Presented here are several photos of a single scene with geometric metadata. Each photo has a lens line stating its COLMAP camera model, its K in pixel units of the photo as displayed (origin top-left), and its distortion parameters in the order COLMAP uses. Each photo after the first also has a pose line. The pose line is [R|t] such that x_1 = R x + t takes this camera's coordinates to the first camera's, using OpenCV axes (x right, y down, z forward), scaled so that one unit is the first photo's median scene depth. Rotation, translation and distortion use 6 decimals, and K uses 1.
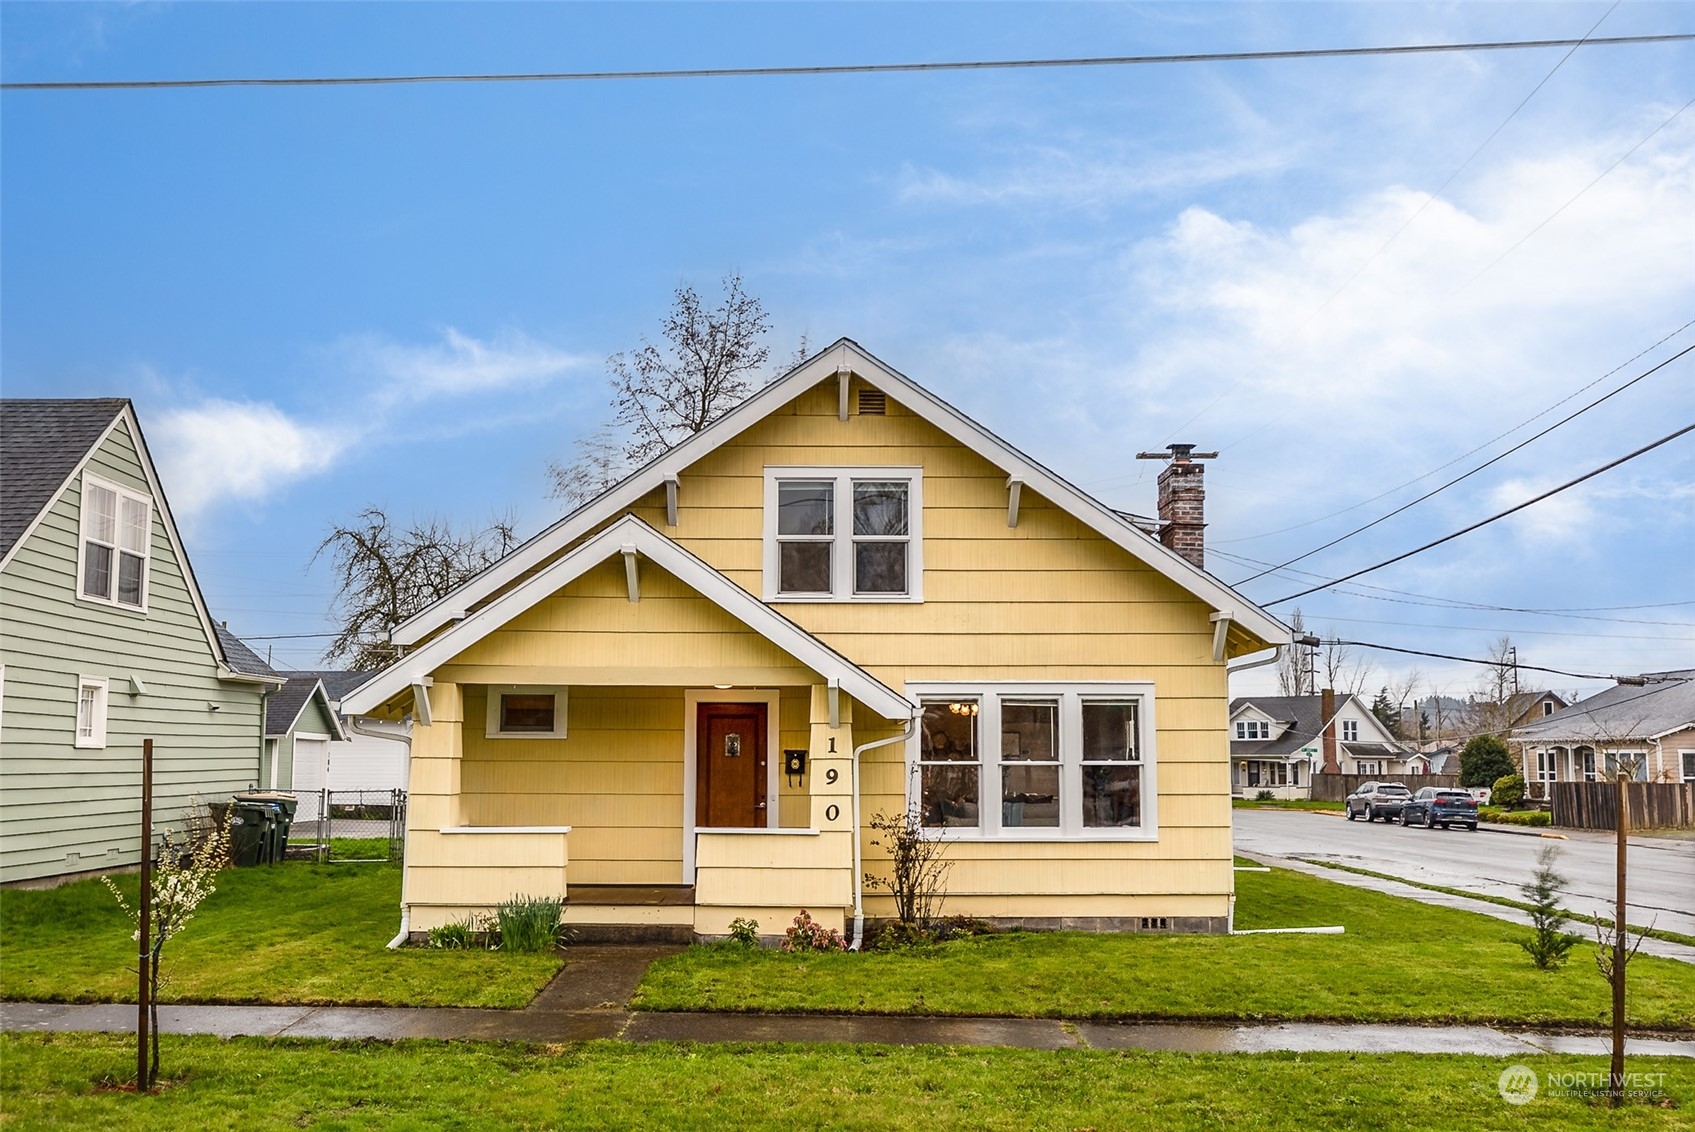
lens RADIAL K [[1650.6, 0, 845.5], [0, 1650.6, 568.8], [0, 0, 1]] dist [-0.017130, 0.000000]
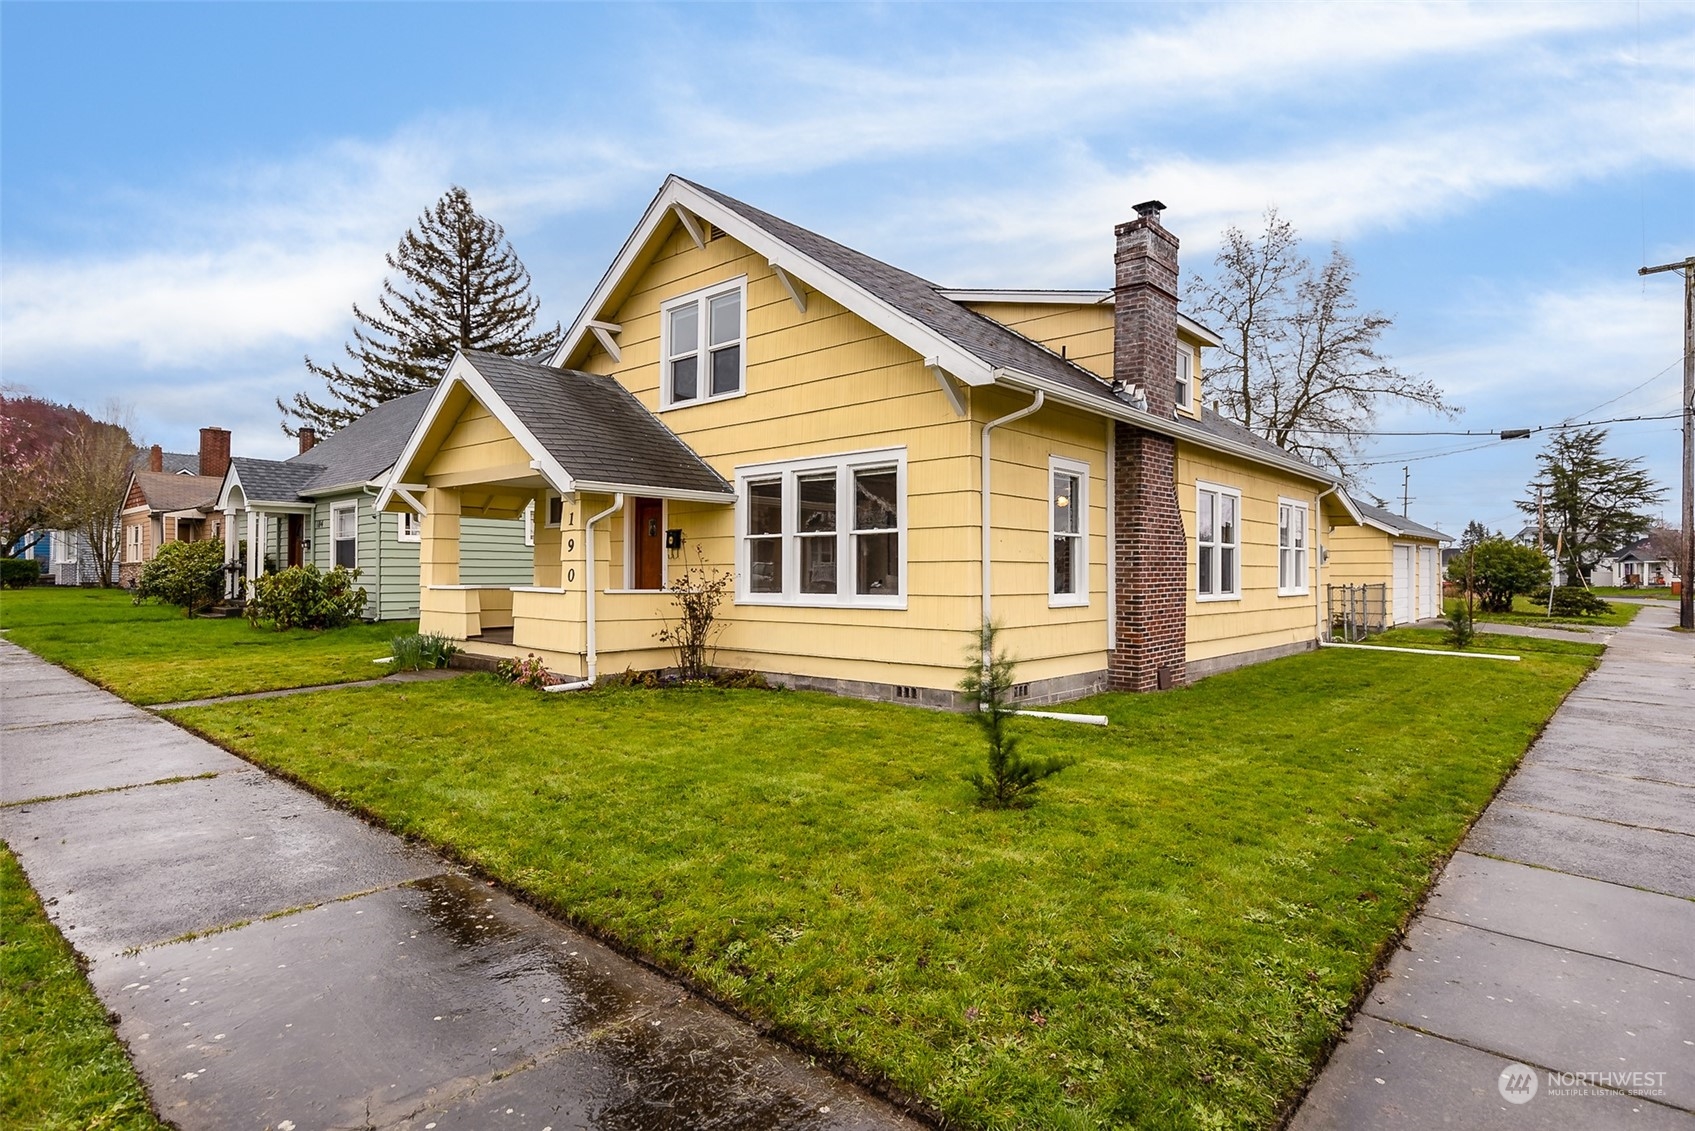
lens RADIAL K [[912.8, 0, 847.9], [0, 912.8, 569.3], [0, 0, 1]] dist [0.007453, 0.000357]
pose [[0.741595, -0.003797, -0.670837, 0.521711], [0.077745, 0.993733, 0.080320, 0.094794], [0.666328, -0.111719, 0.737242, 0.577528]]
